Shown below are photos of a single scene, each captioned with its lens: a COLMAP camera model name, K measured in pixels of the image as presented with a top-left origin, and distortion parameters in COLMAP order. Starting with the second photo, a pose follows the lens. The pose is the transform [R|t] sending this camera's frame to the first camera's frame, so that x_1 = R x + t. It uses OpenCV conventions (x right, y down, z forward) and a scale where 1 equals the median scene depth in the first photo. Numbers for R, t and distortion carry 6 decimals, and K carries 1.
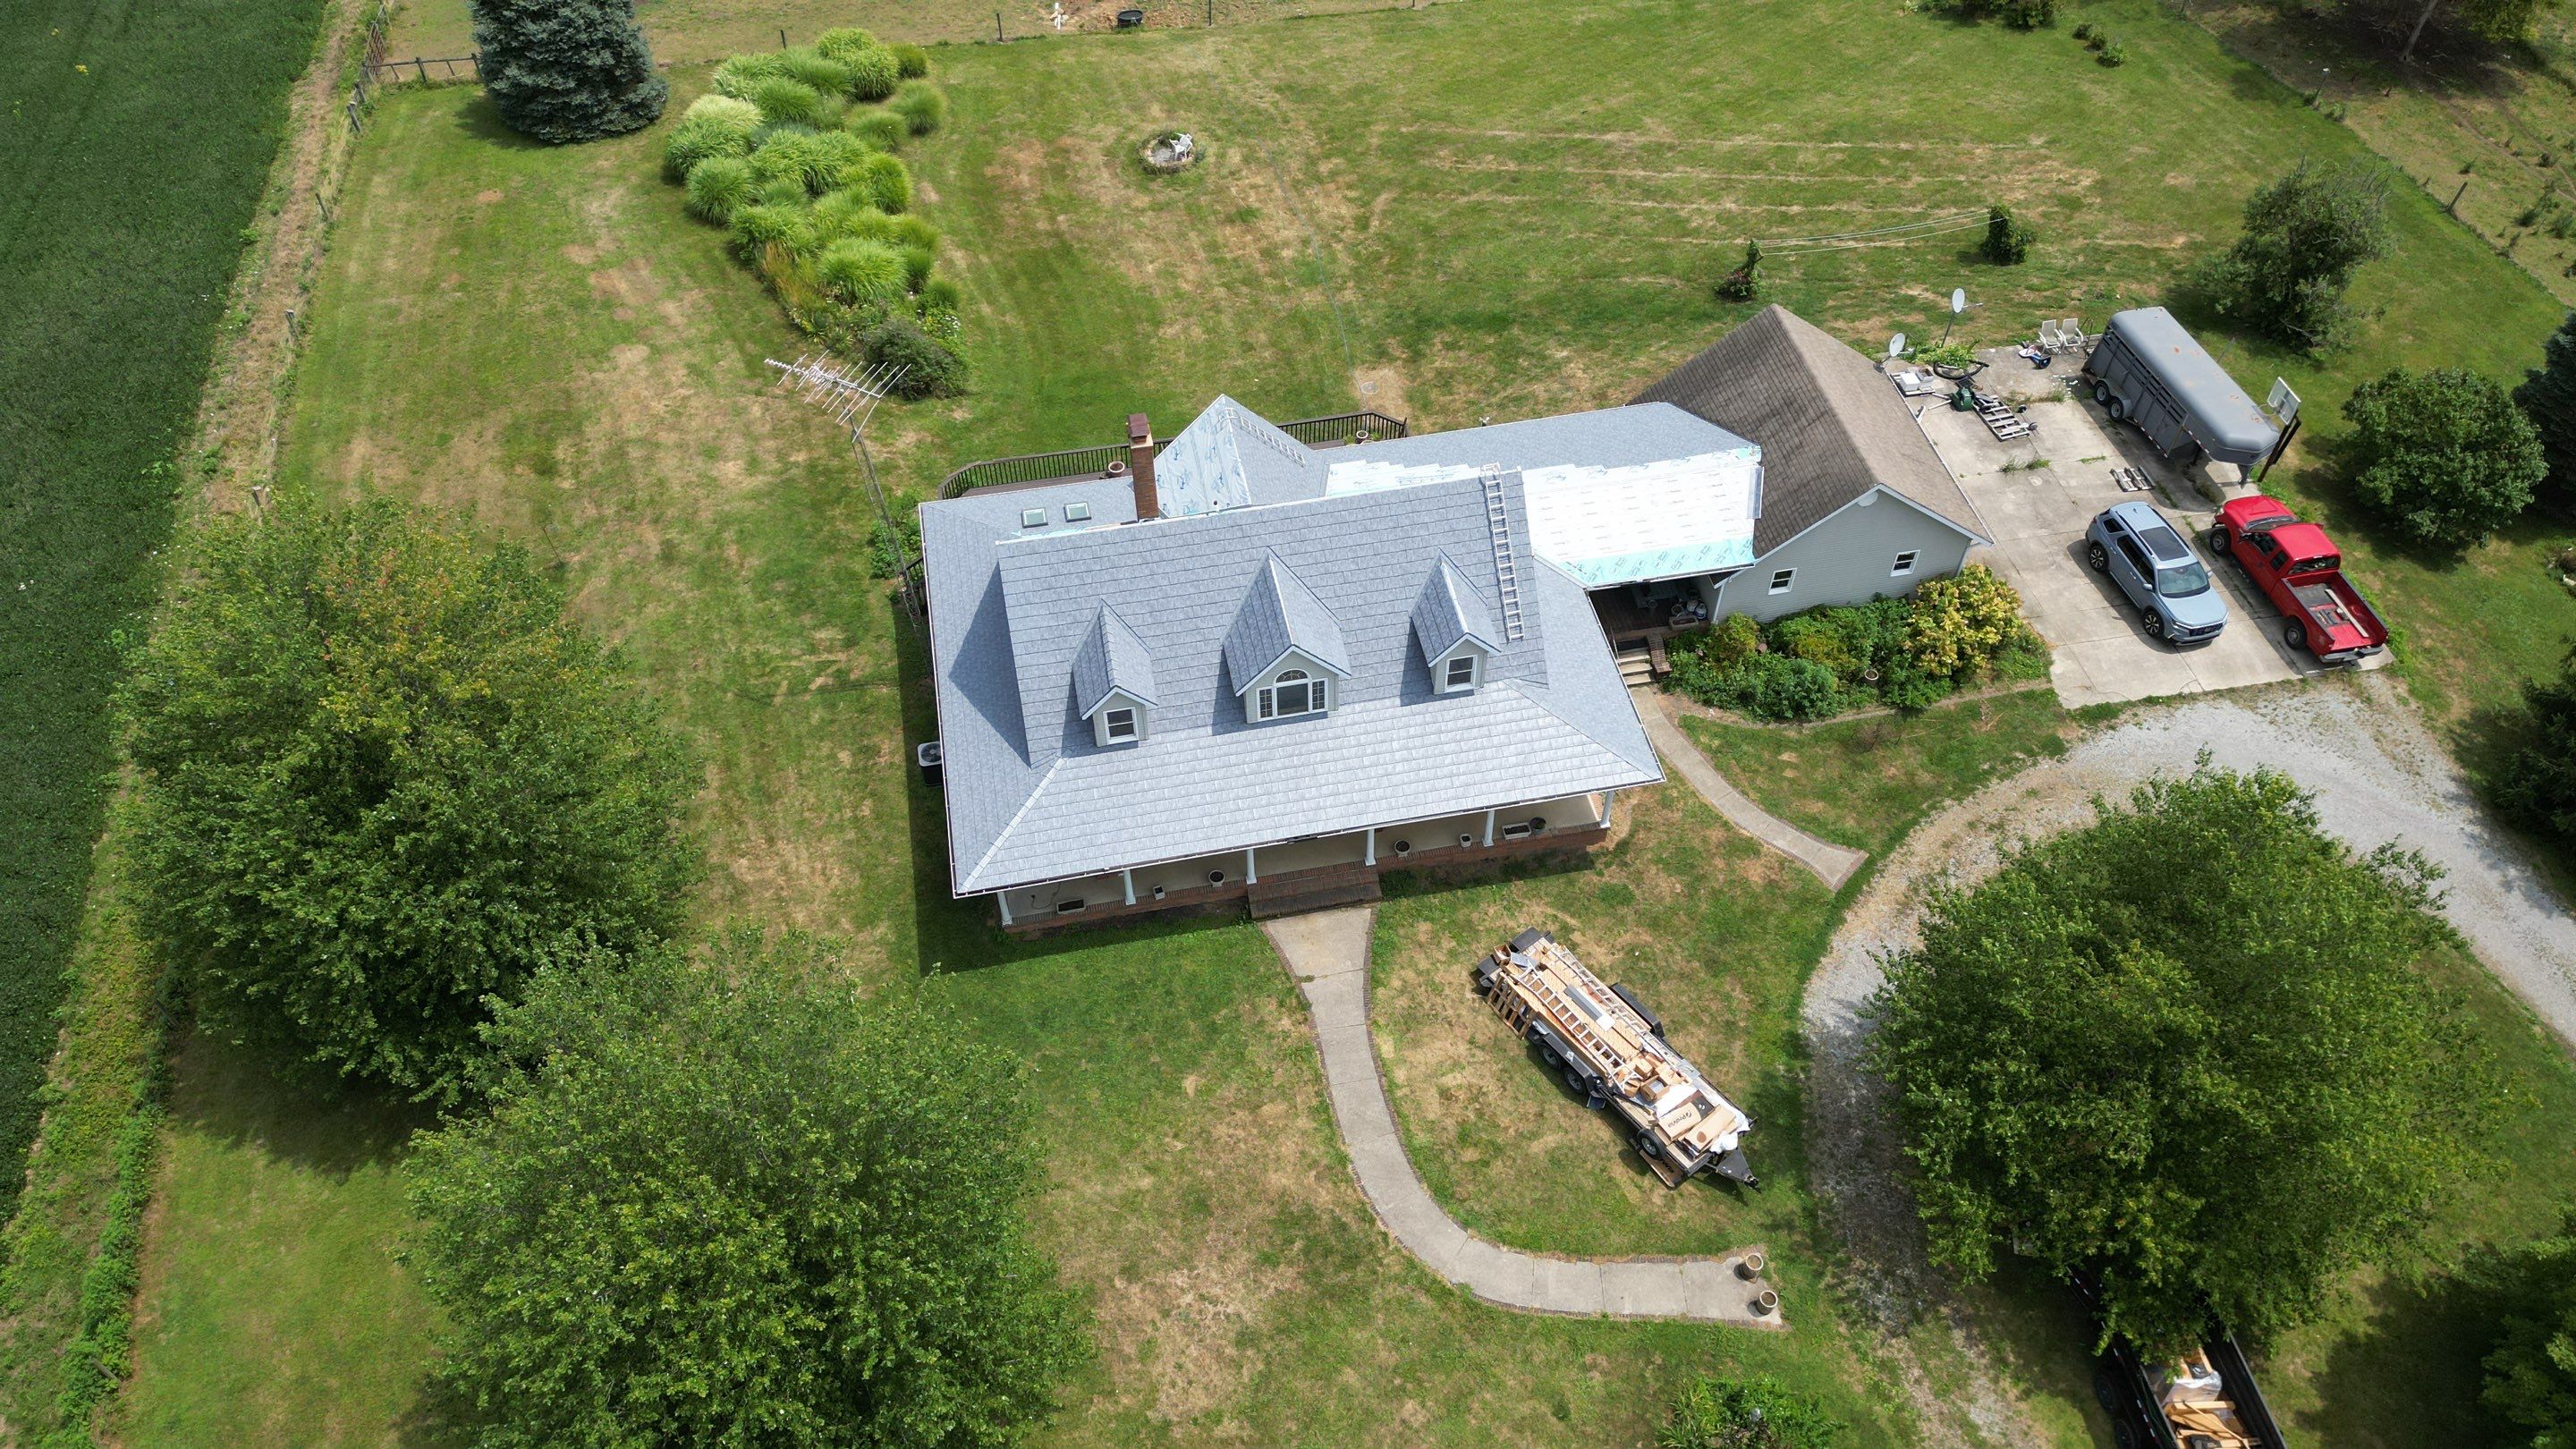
lens RADIAL K [[1795.5, 0, 1284.9], [0, 1795.5, 708.6], [0, 0, 1]] dist [0.072394, -0.073048]
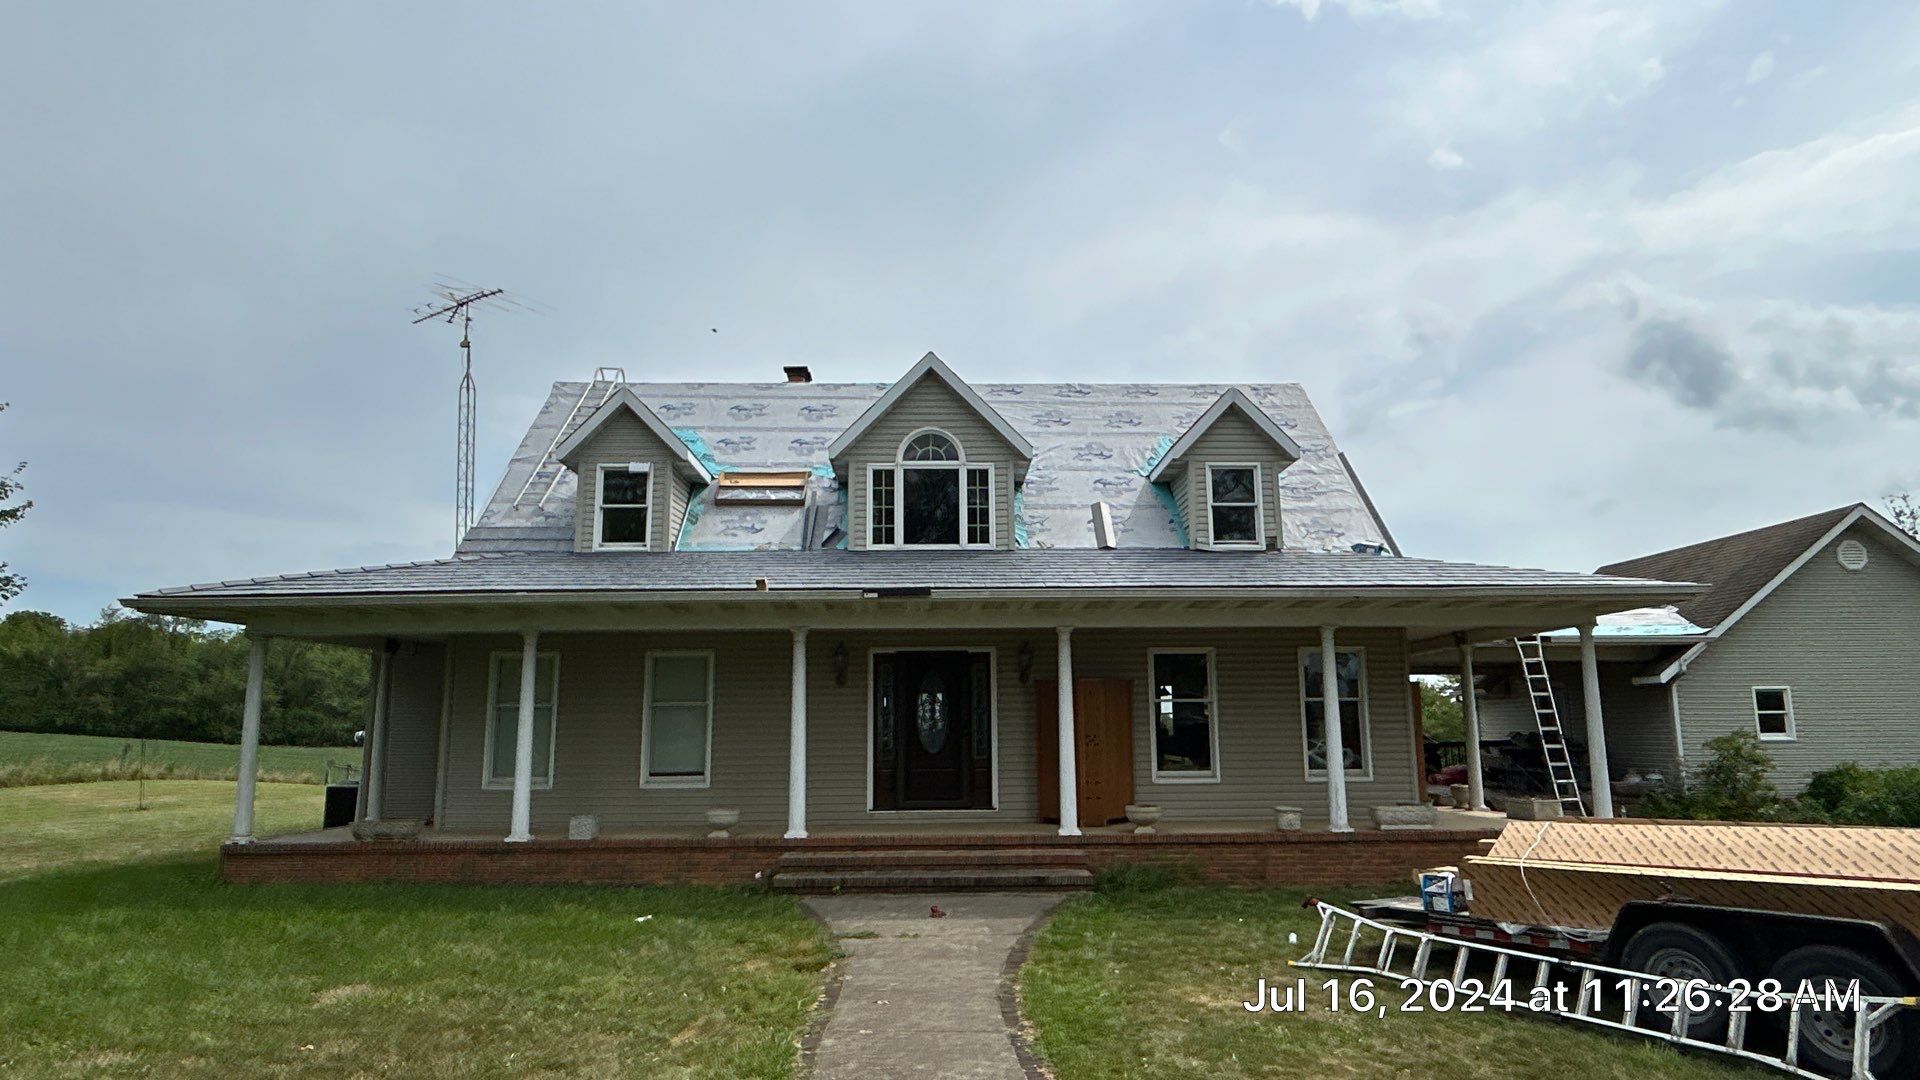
lens RADIAL K [[1112.7, 0, 961.7], [0, 1112.7, 550.6], [0, 0, 1]] dist [0.002126, -0.005814]
pose [[0.987101, -0.018438, -0.159031, 0.052747], [-0.125719, 0.525763, -0.841290, 0.225946], [0.099124, 0.850431, 0.516663, 0.633837]]
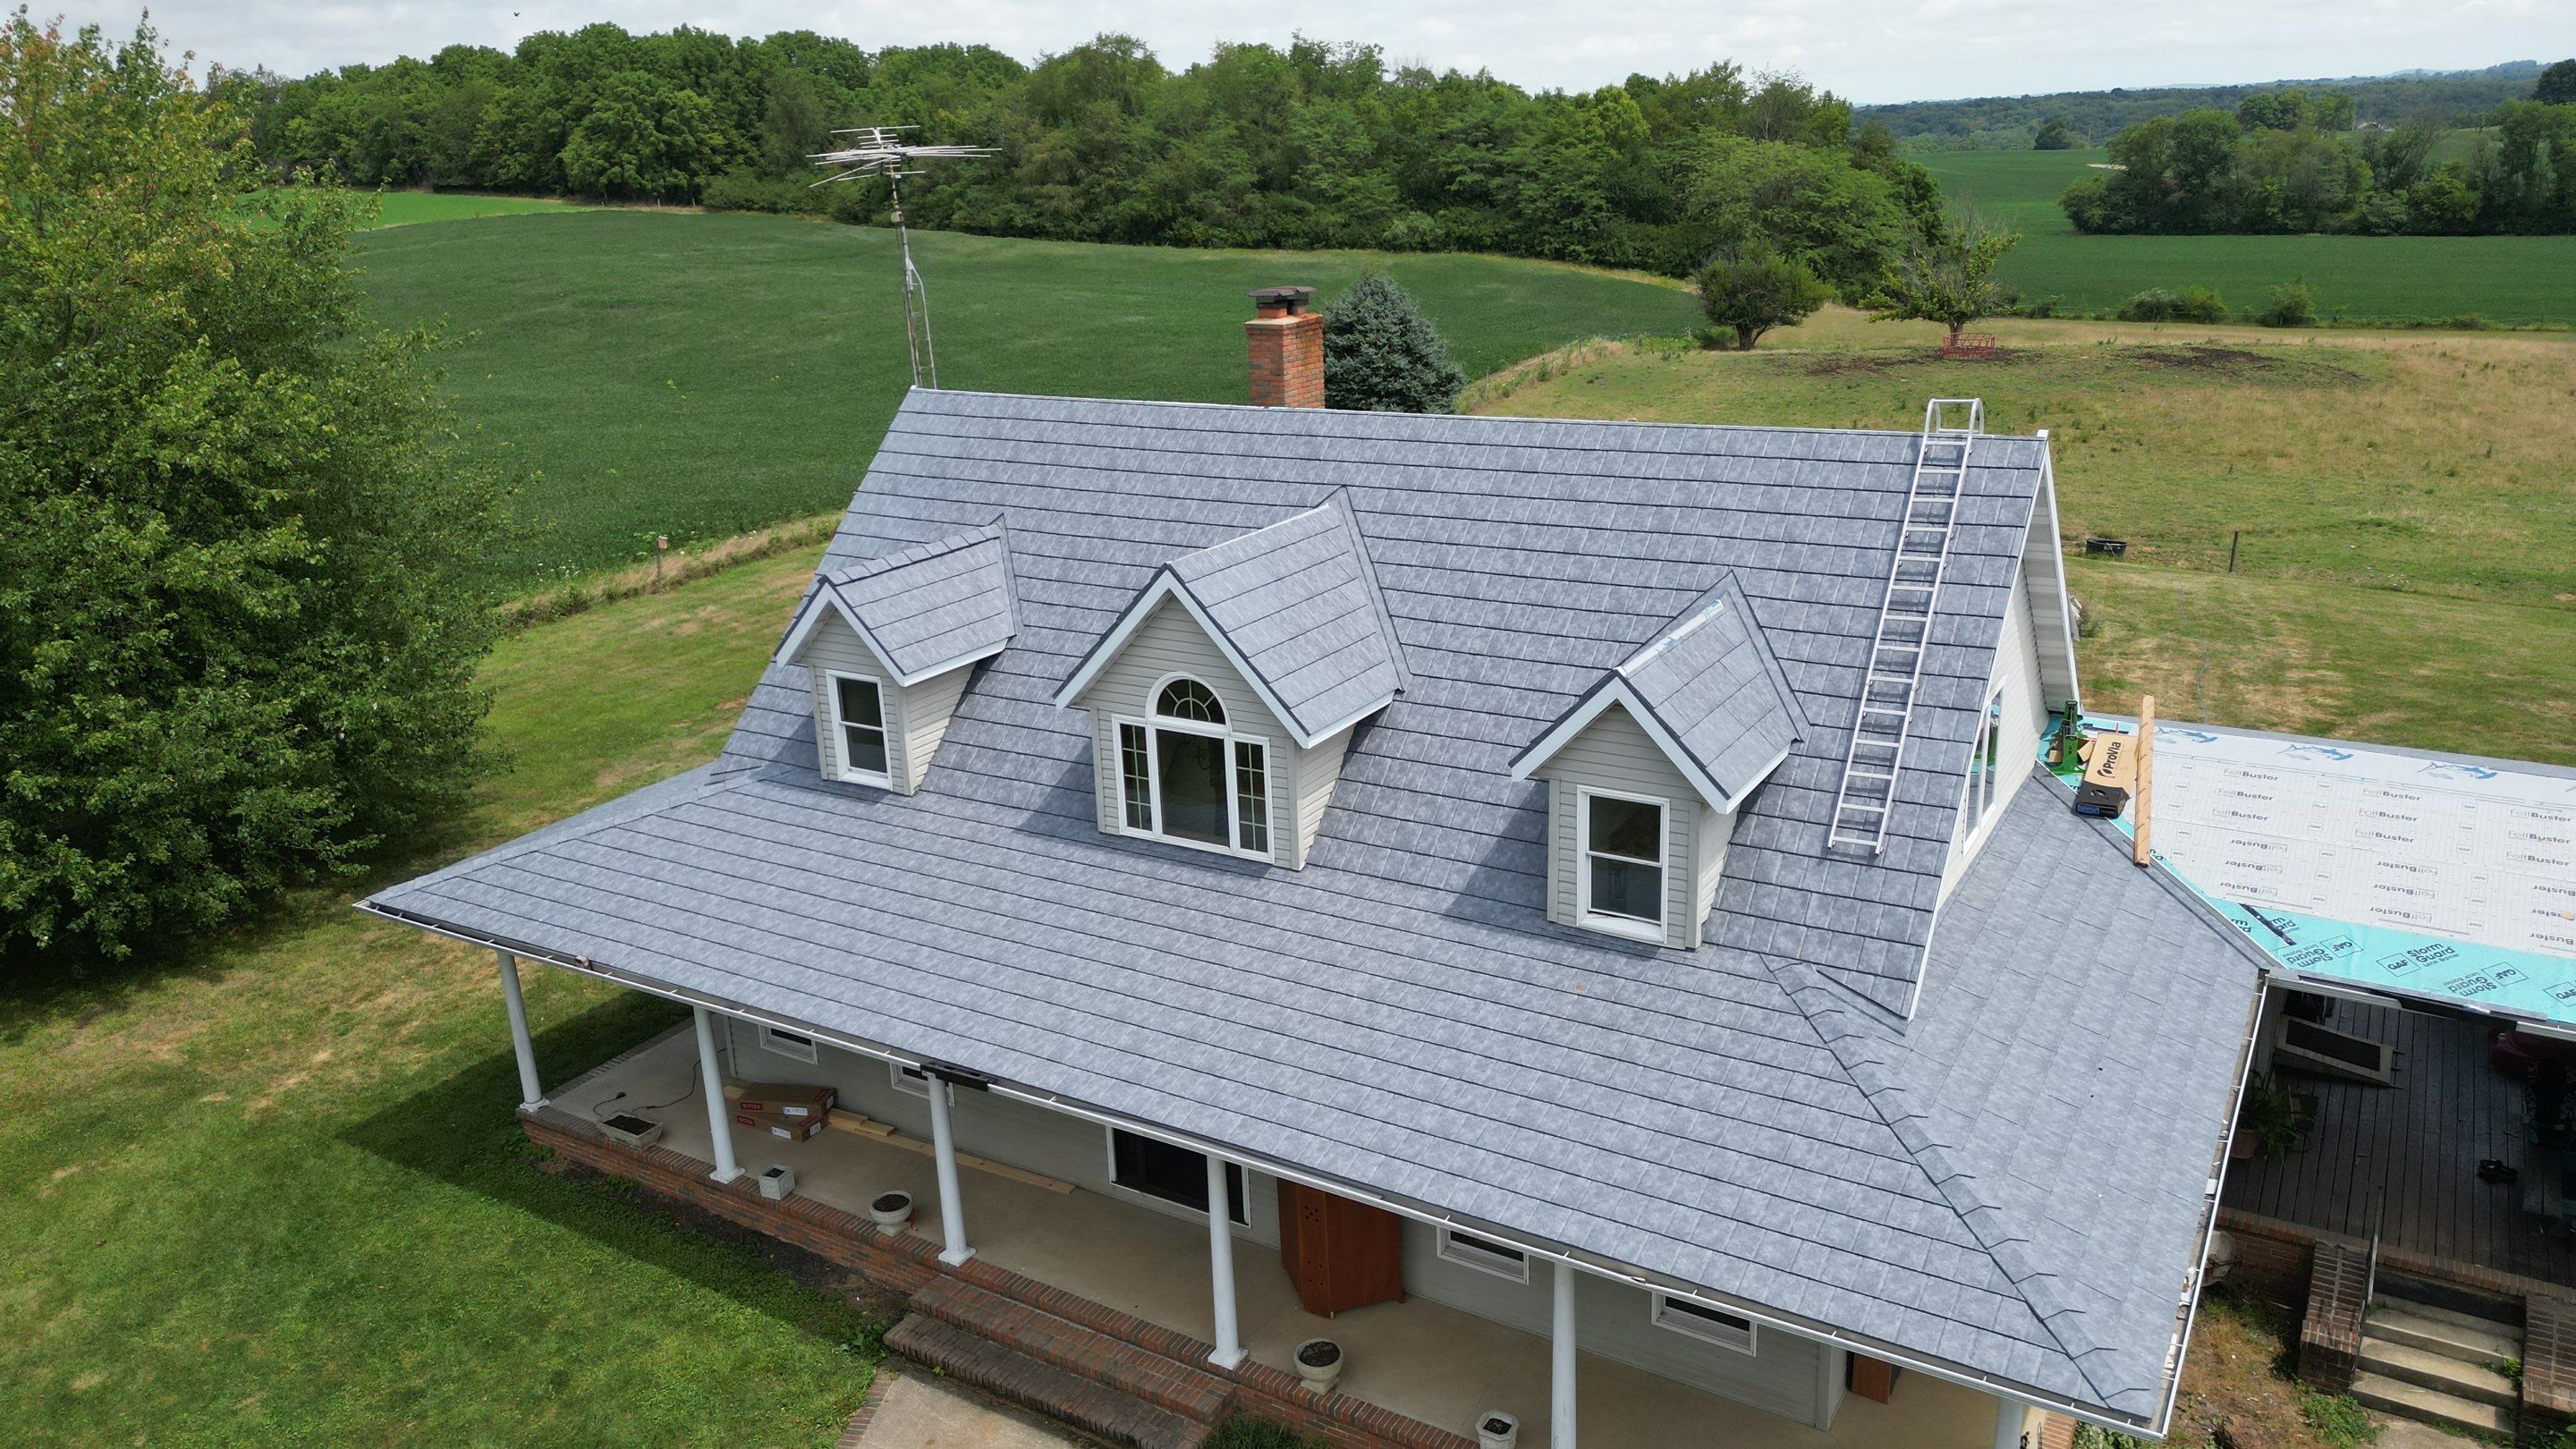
lens RADIAL K [[1795.5, 0, 1284.6], [0, 1795.5, 712.7], [0, 0, 1]] dist [0.072394, -0.073048]
pose [[0.739366, 0.186666, -0.646911, 0.200989], [-0.488701, 0.809696, -0.324907, 0.073616], [0.463152, 0.556371, 0.689885, 0.560966]]
